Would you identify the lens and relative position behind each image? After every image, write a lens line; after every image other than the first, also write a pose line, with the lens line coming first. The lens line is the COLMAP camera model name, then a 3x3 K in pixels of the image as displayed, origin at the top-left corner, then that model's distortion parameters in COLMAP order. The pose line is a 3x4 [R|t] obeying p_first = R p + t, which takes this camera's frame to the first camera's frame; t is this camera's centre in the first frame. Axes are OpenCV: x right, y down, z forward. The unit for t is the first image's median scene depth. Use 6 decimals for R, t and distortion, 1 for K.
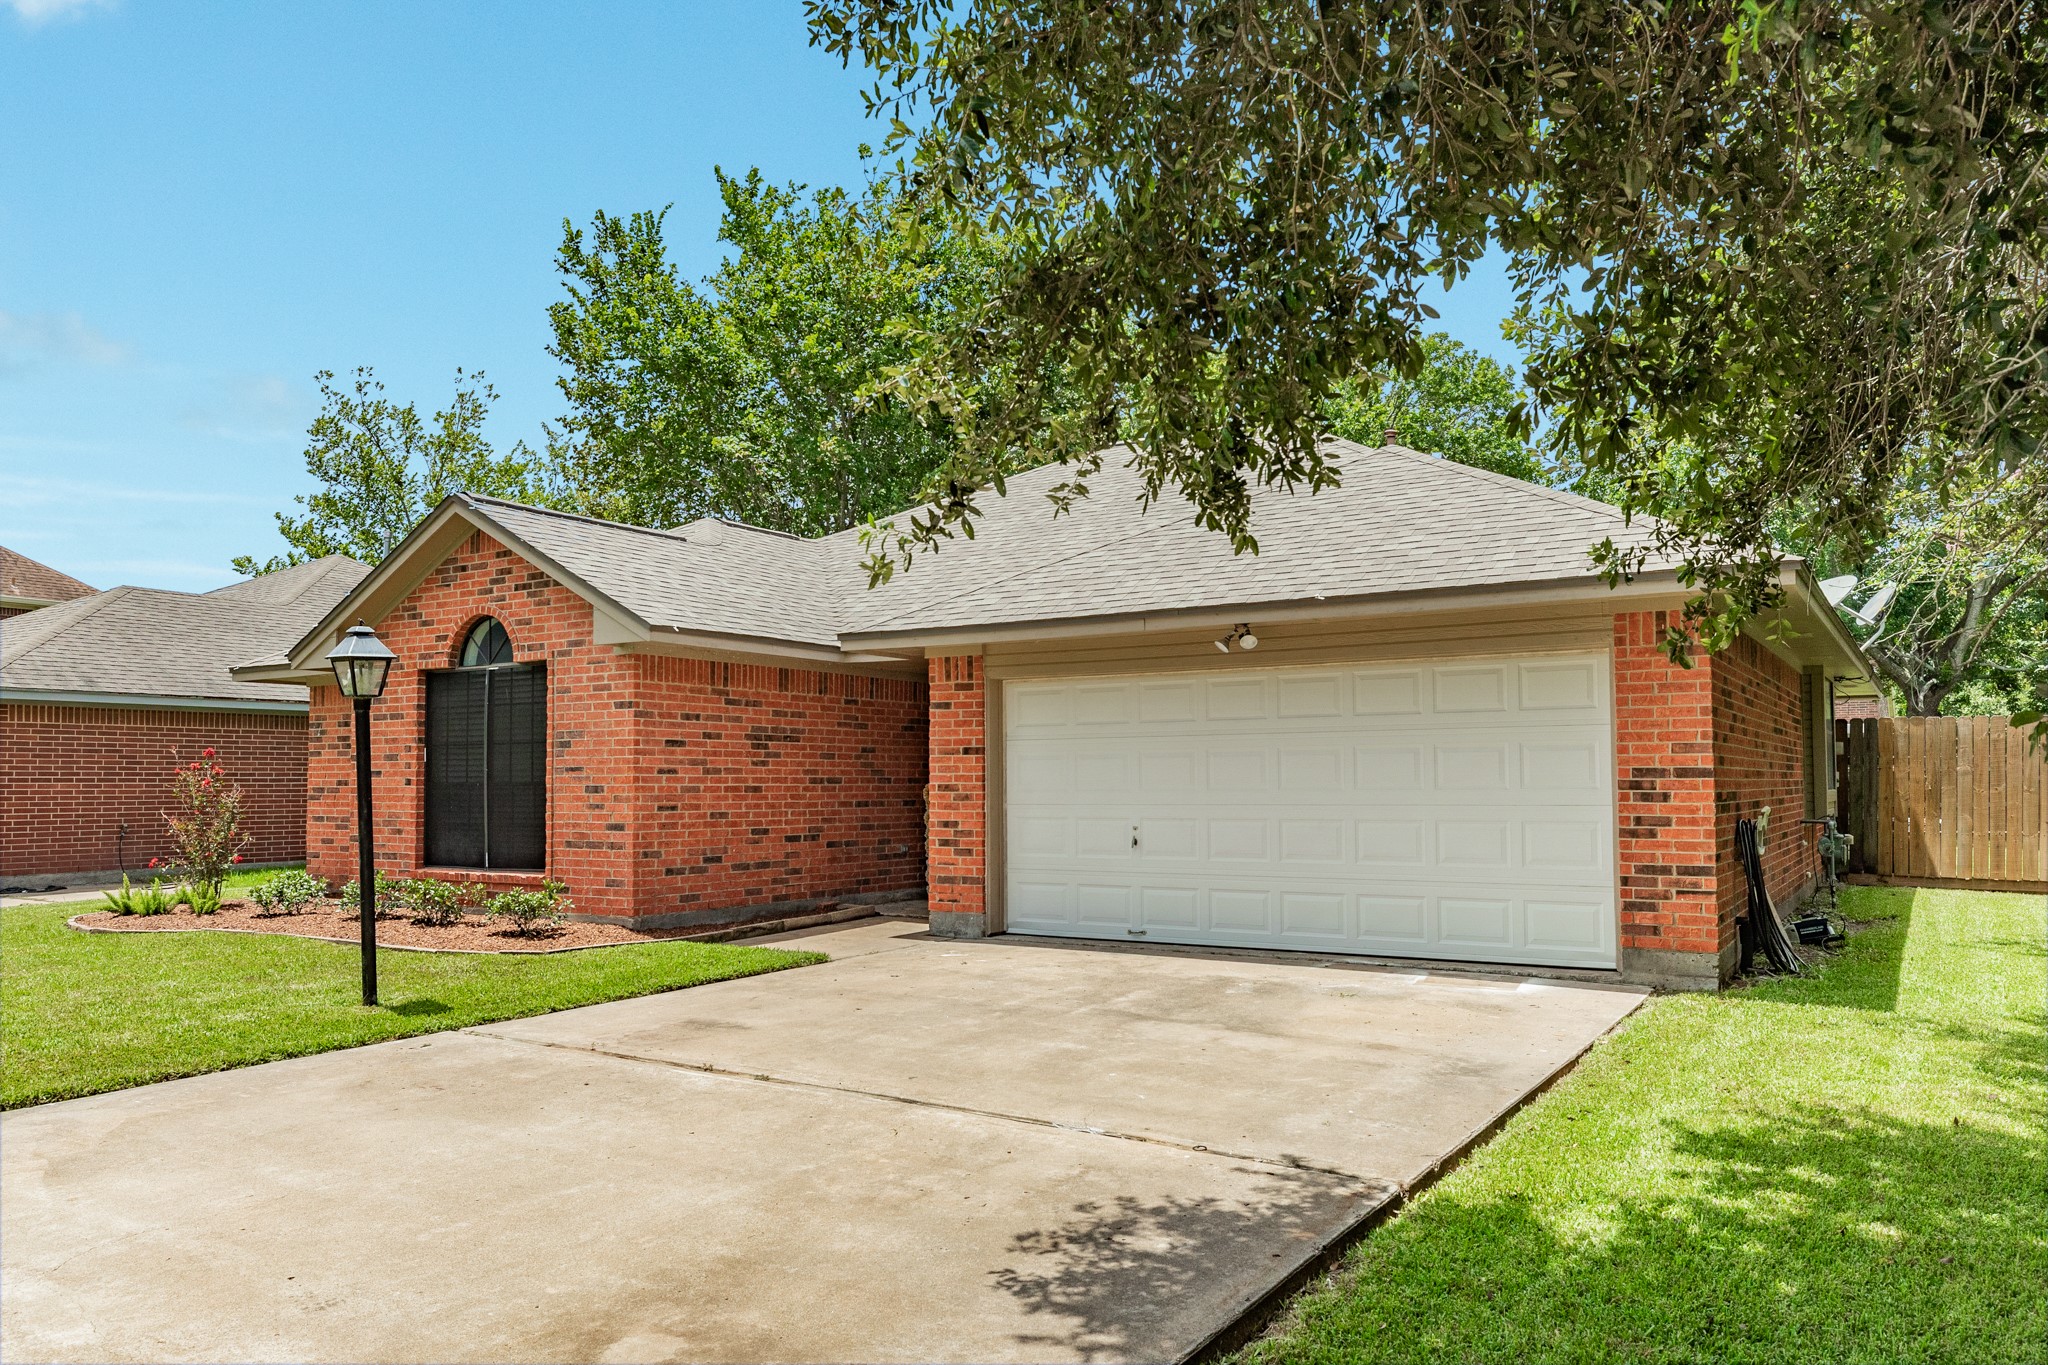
lens RADIAL K [[1437.8, 0, 1054.6], [0, 1437.8, 611.1], [0, 0, 1]] dist [0.012928, 0.003427]
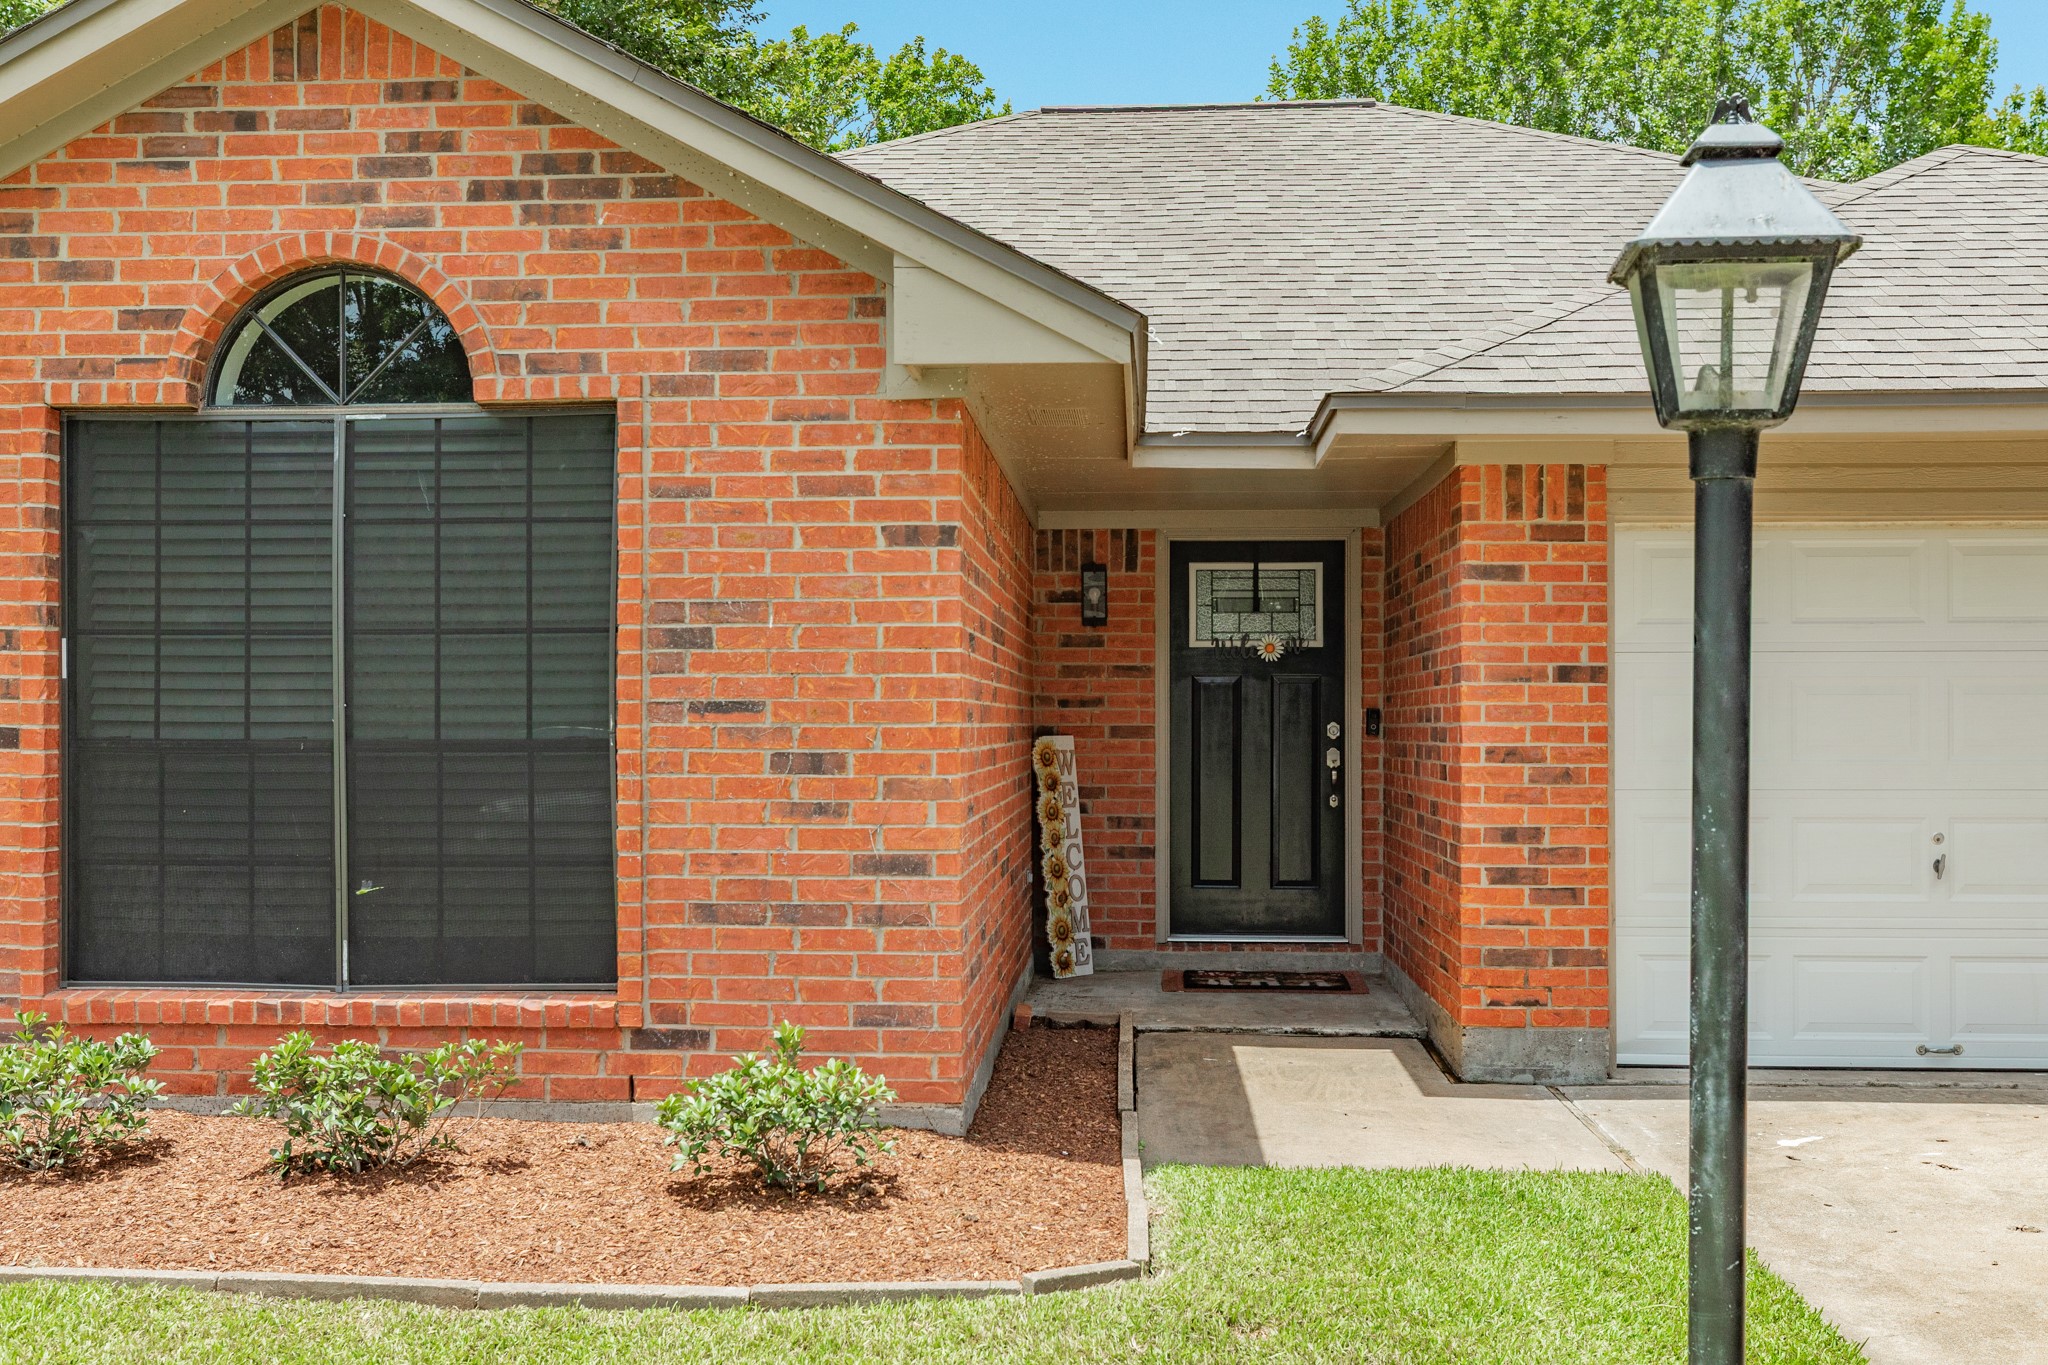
lens RADIAL K [[2013.1, 0, 1075.6], [0, 2013.1, 557.2], [0, 0, 1]] dist [0.000812, 0.014964]
pose [[0.874416, 0.043391, 0.483232, -0.504937], [-0.061719, 0.997849, 0.022082, 0.055947], [-0.481235, -0.049133, 0.875214, 0.519258]]
